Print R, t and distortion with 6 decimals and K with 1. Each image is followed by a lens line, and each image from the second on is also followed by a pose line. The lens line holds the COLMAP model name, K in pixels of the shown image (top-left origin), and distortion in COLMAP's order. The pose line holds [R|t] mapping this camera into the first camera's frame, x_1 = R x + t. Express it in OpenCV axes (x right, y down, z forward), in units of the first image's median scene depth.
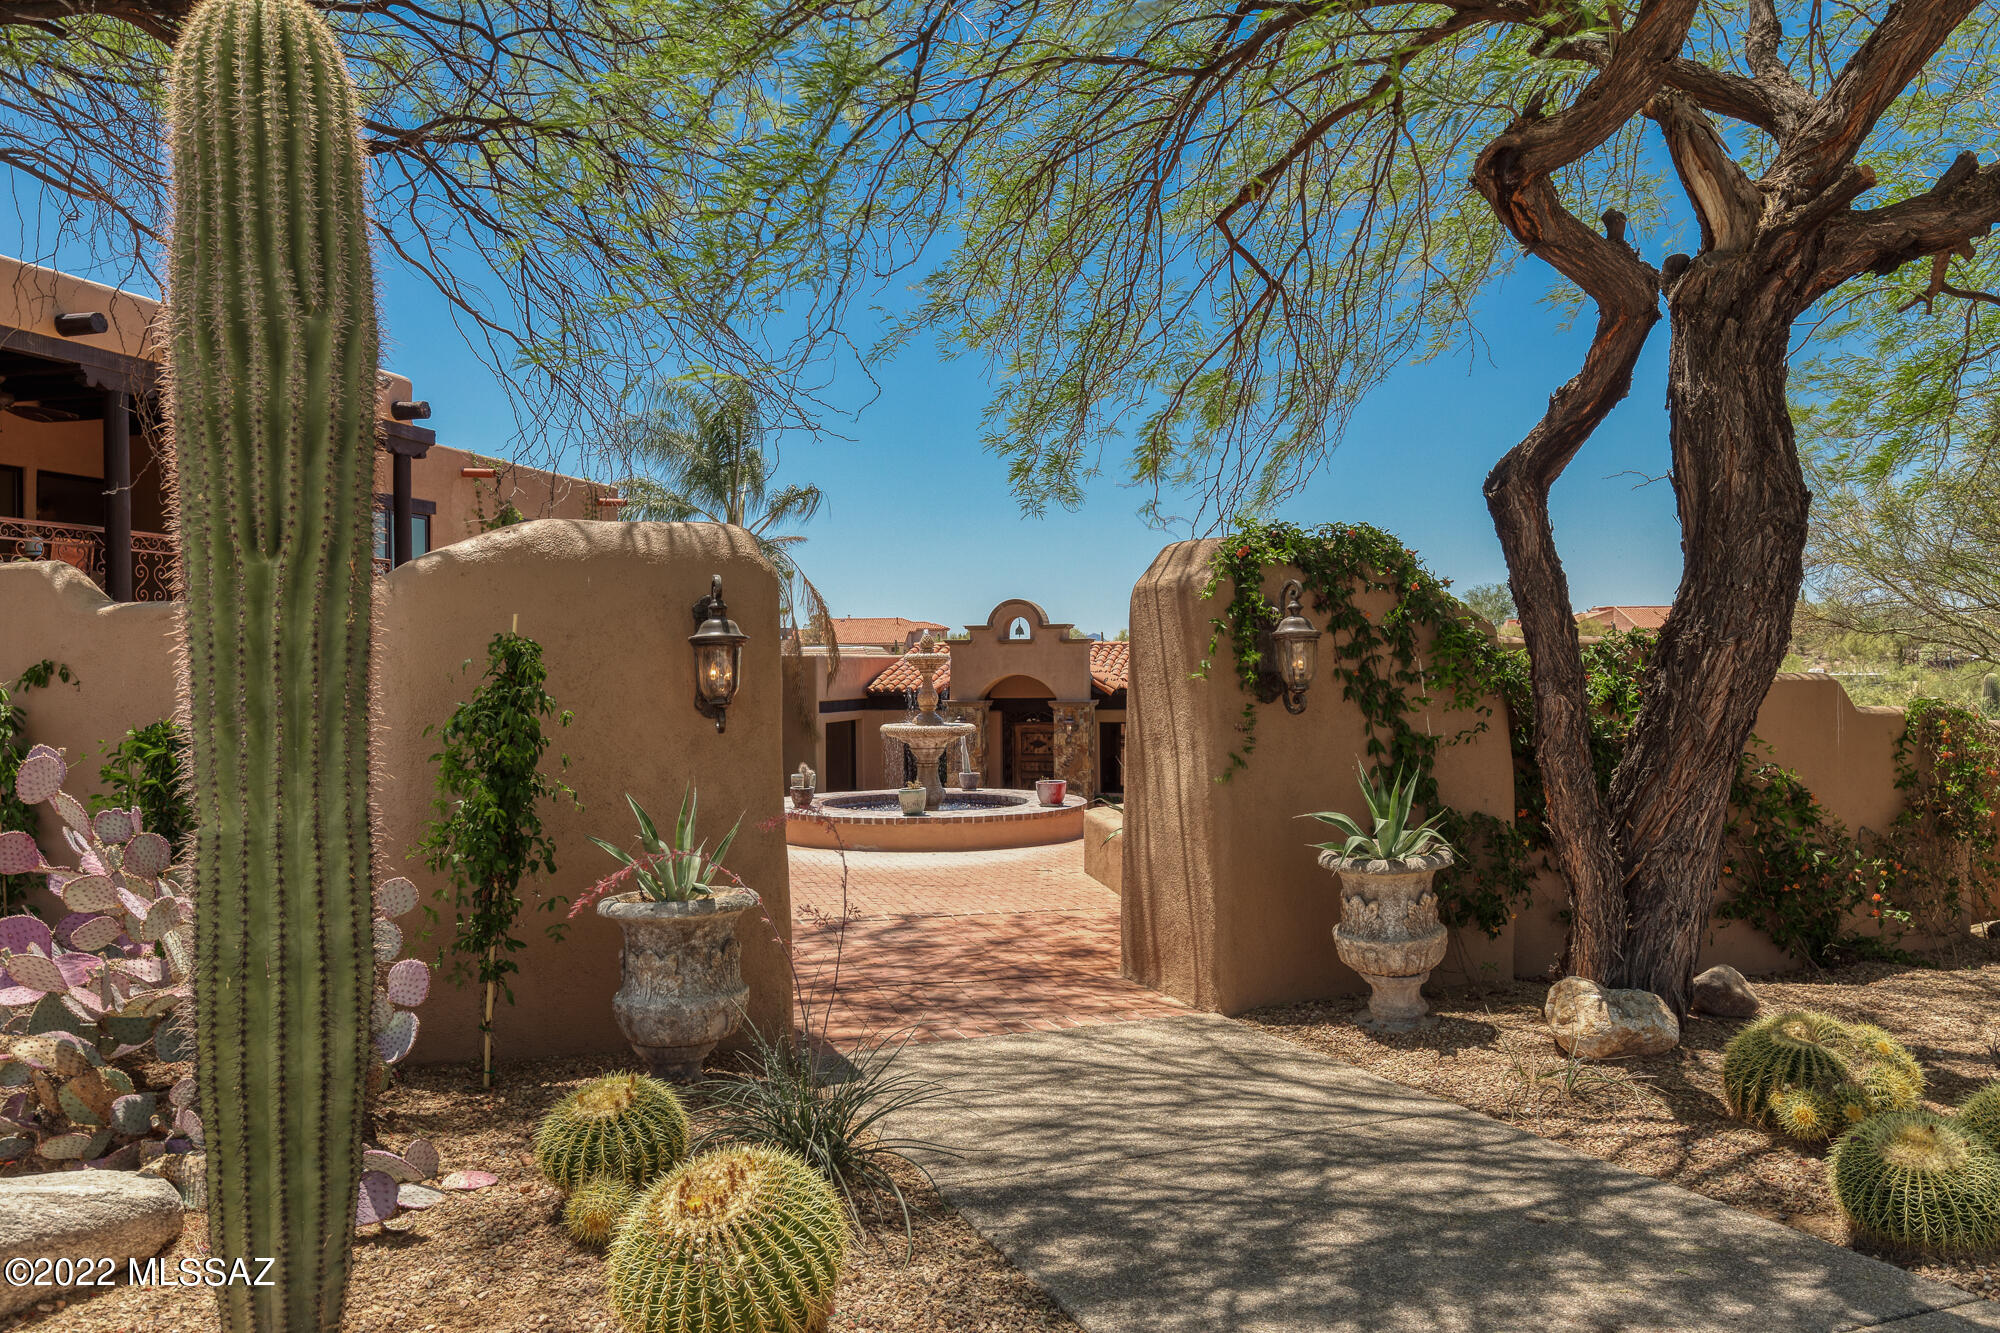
lens RADIAL K [[1516.2, 0, 1000.1], [0, 1516.2, 664.6], [0, 0, 1]] dist [-0.001424, -0.001793]
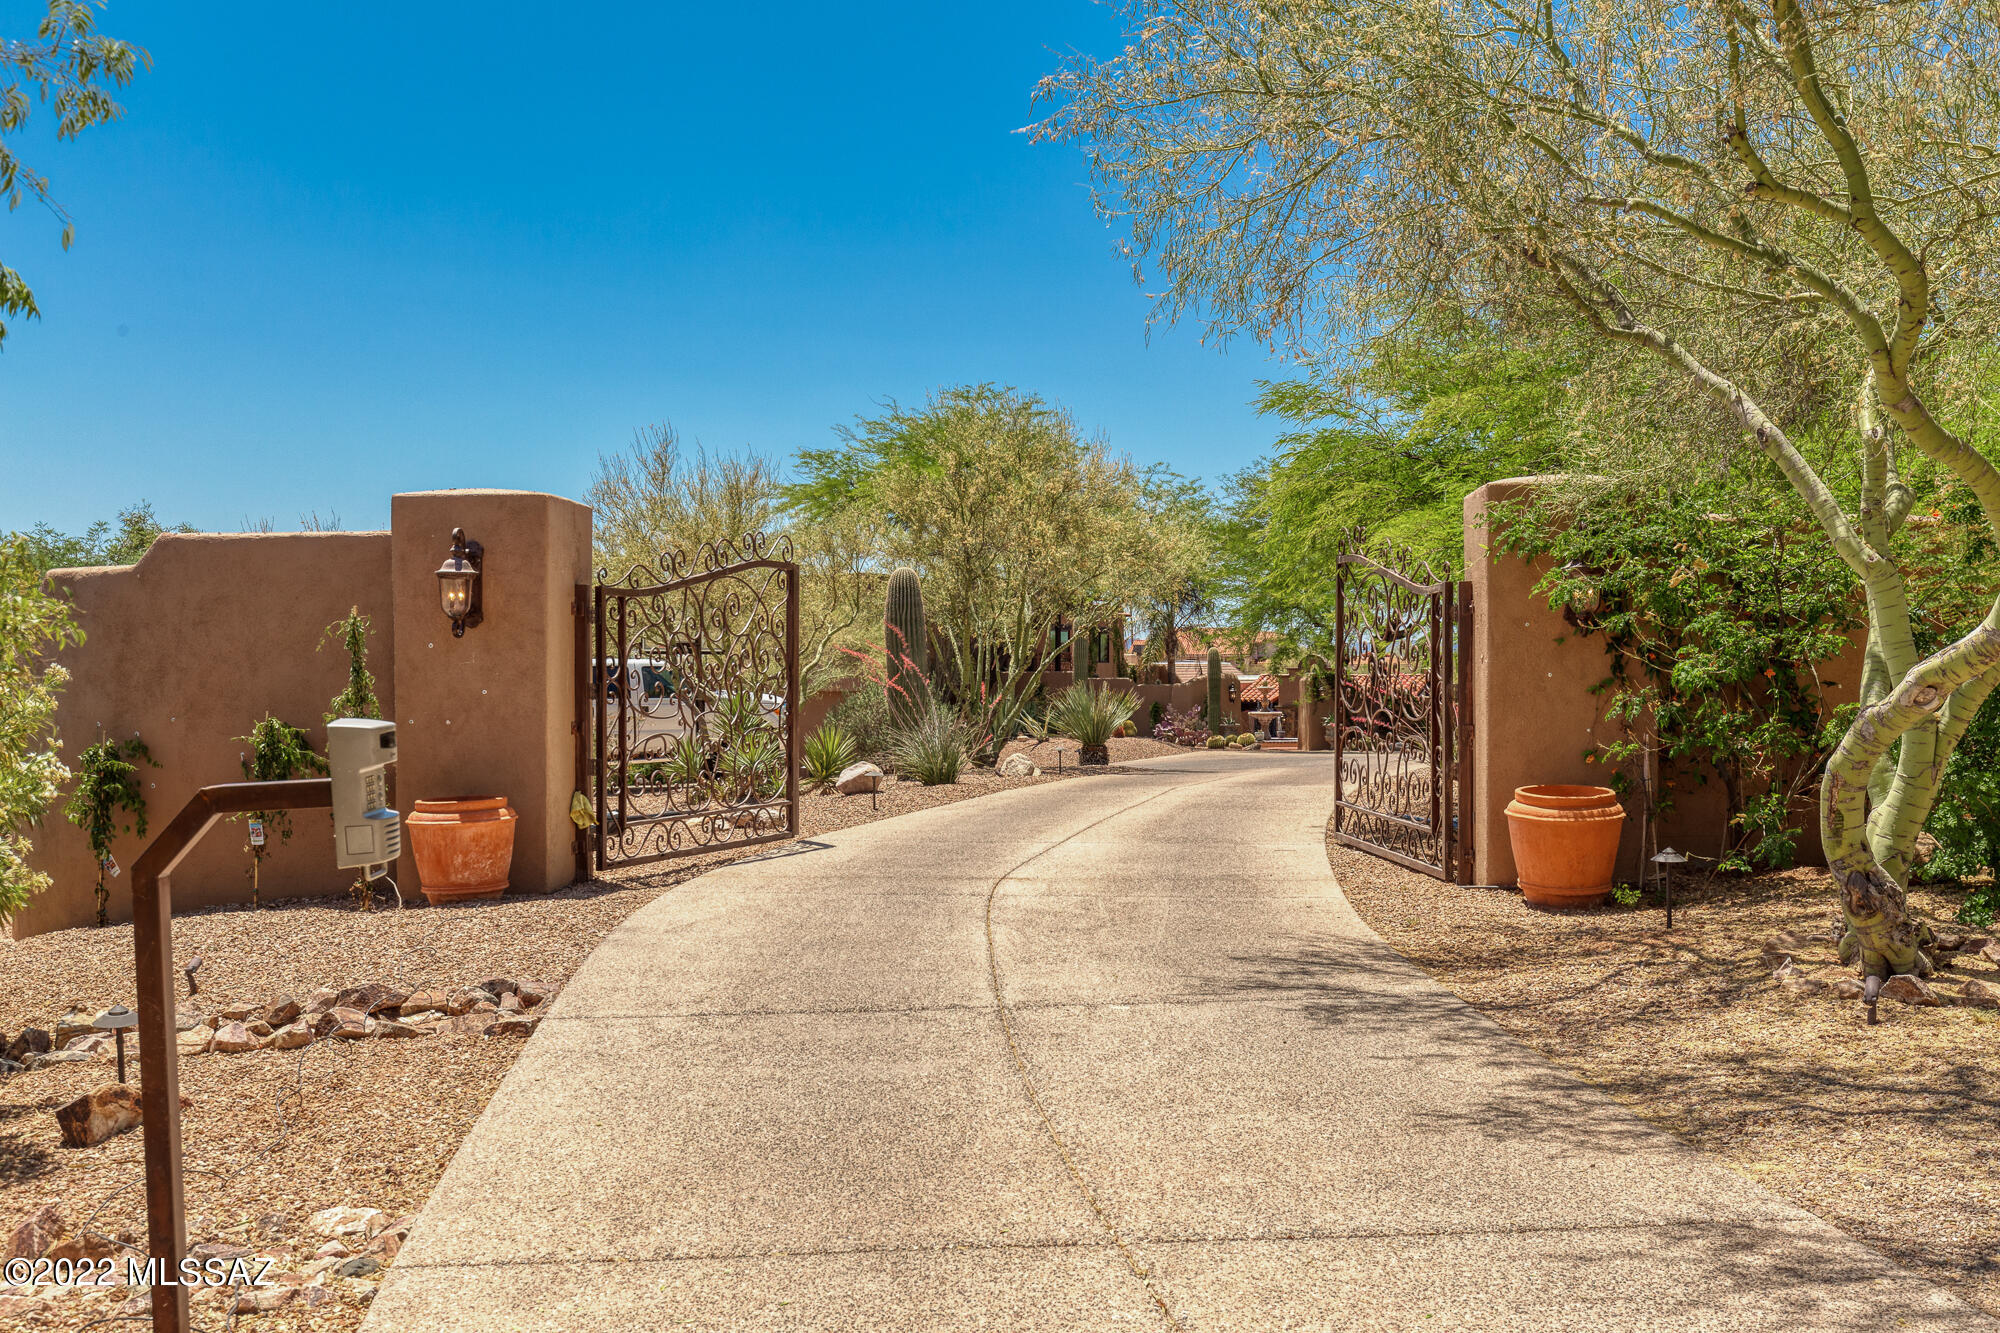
lens RADIAL K [[1995.4, 0, 999.8], [0, 1995.4, 672.6], [0, 0, 1]] dist [-0.001914, 0.000000]
pose [[0.982747, 0.005461, -0.184876, 0.133033], [-0.005248, 0.999985, 0.001638, -0.031331], [0.184882, -0.000639, 0.982760, -2.393222]]
